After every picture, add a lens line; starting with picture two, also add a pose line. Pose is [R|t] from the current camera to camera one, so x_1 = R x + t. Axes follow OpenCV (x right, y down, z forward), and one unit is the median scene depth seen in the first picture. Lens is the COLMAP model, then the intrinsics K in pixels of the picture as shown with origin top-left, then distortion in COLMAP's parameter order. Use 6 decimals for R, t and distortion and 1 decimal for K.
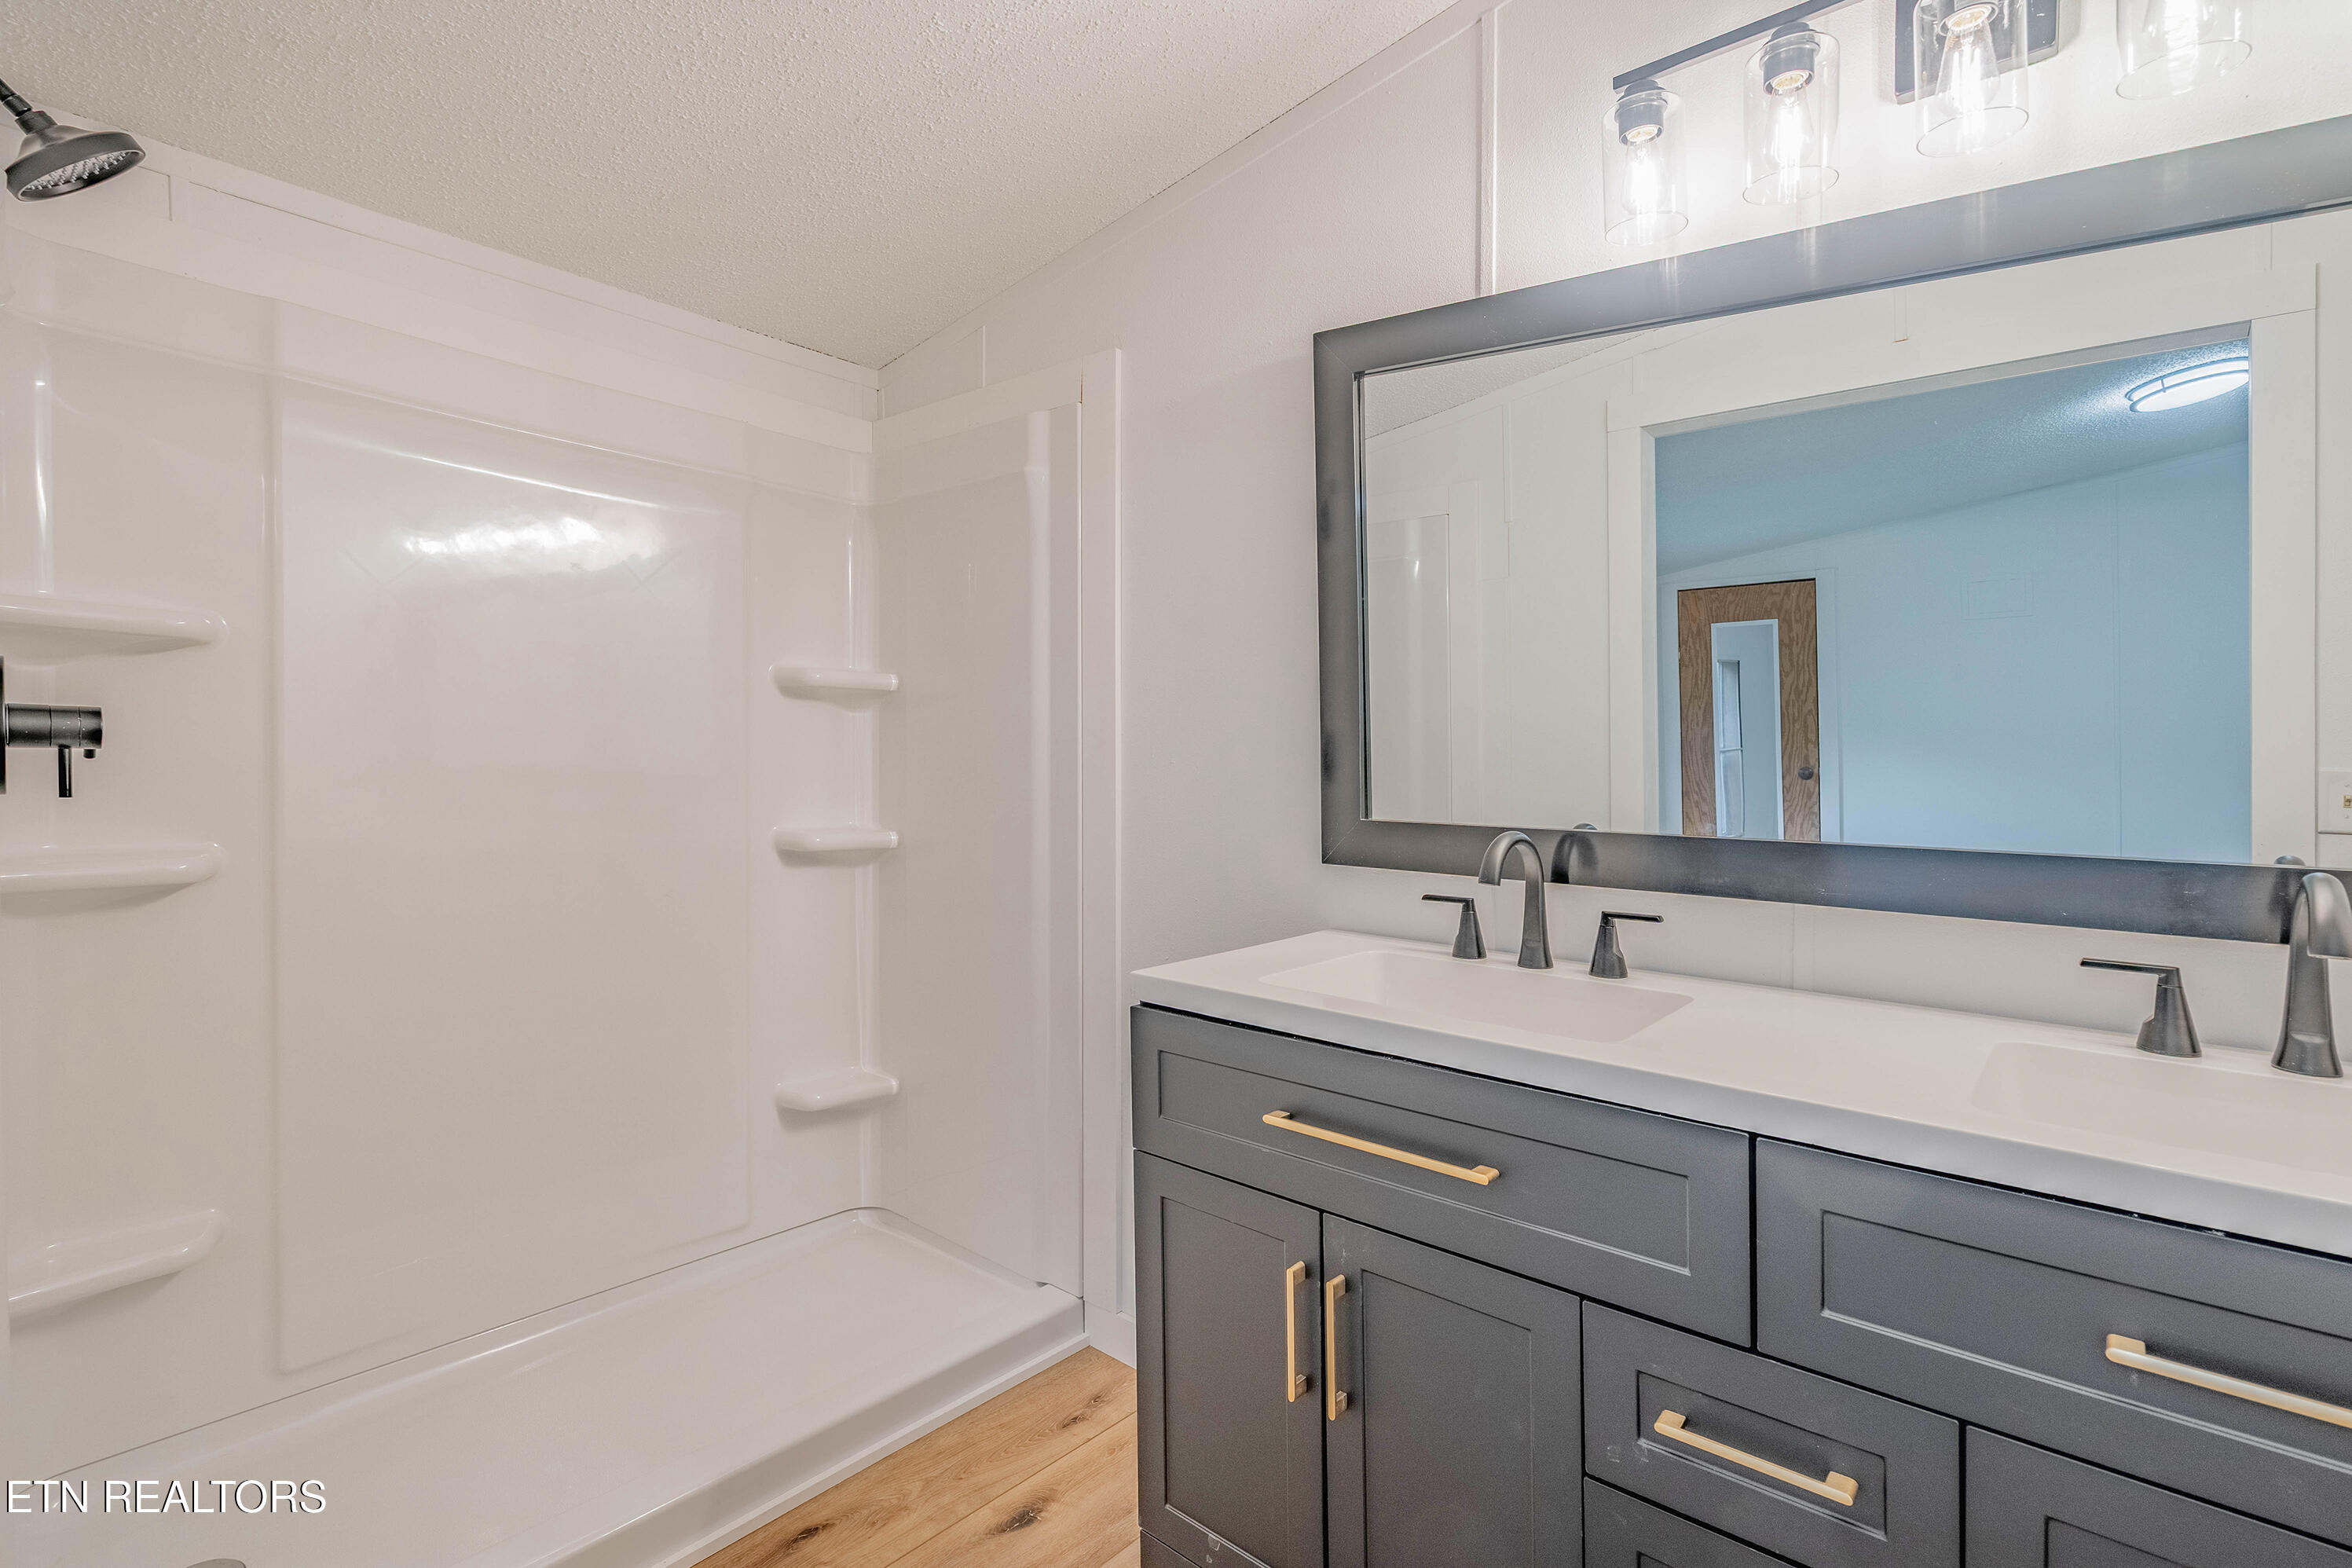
lens RADIAL K [[1093.8, 0, 1190.6], [0, 1093.8, 744.3], [0, 0, 1]] dist [-0.001345, -0.000133]
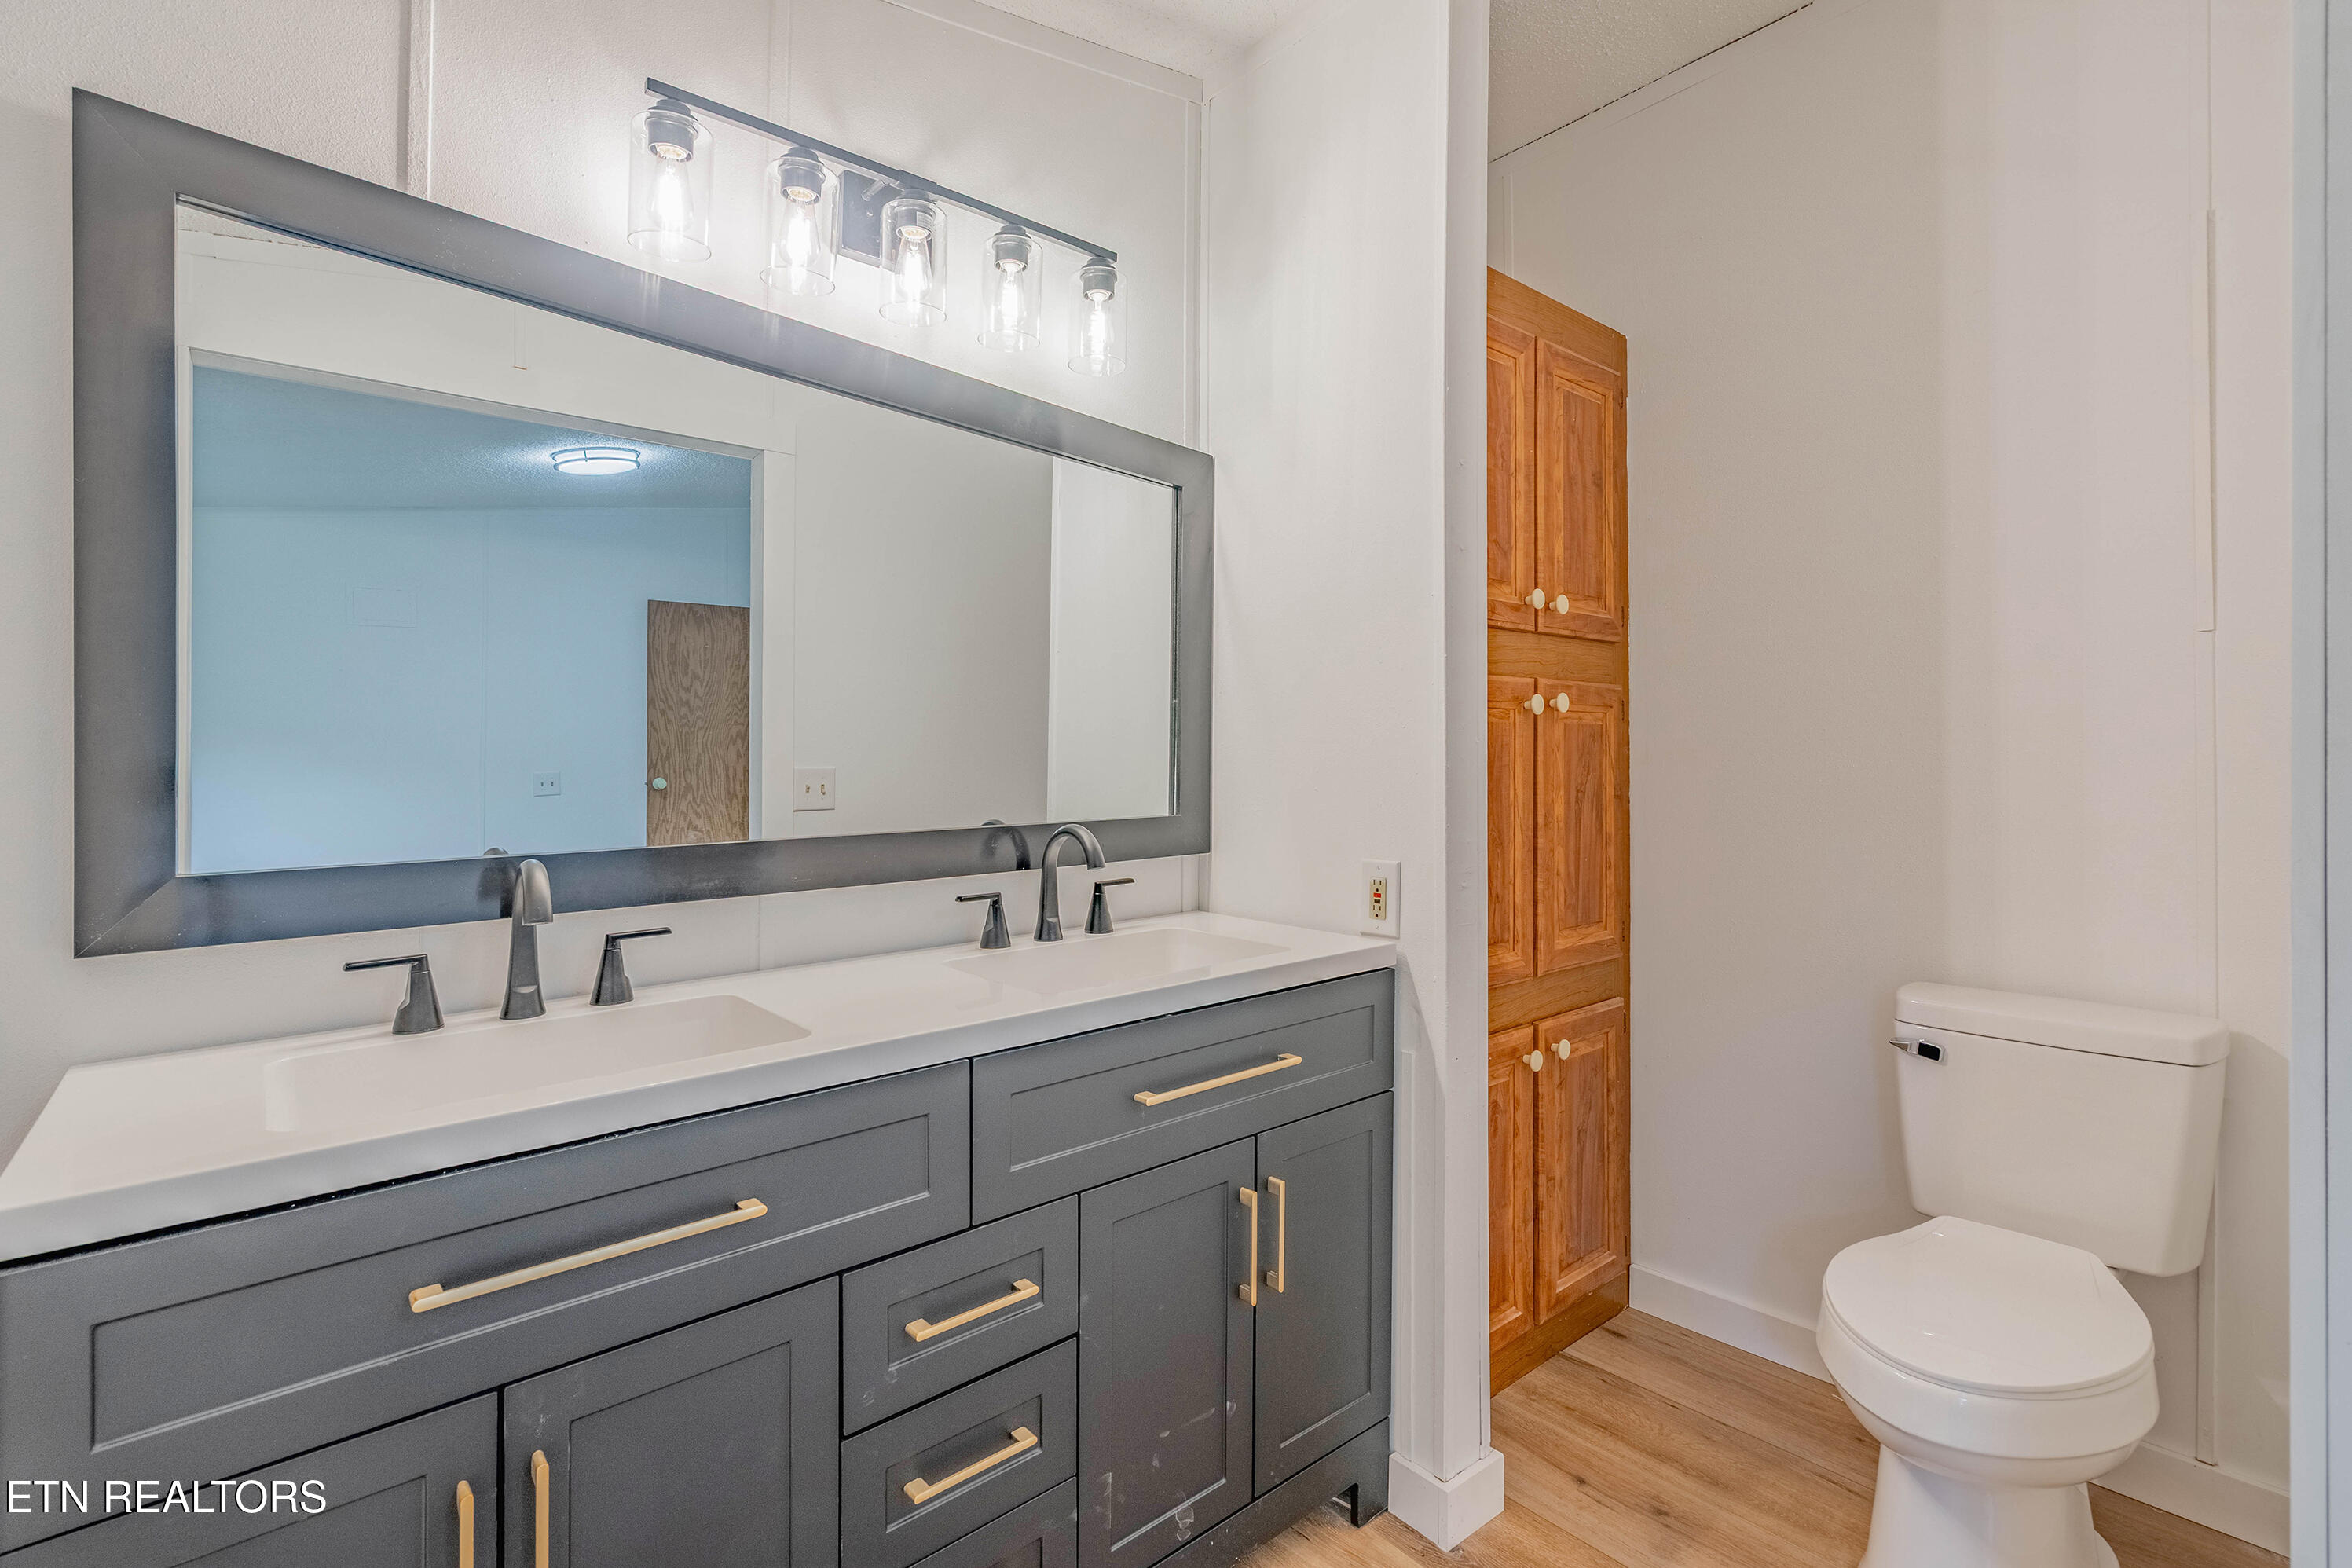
lens RADIAL K [[1034.4, 0, 1169.5], [0, 1034.4, 753.6], [0, 0, 1]] dist [0.013151, -0.000007]
pose [[0.135239, 0.004001, 0.990805, -0.420688], [0.003680, 0.999983, -0.004540, 0.001264], [-0.990806, 0.004260, 0.135222, 0.368388]]
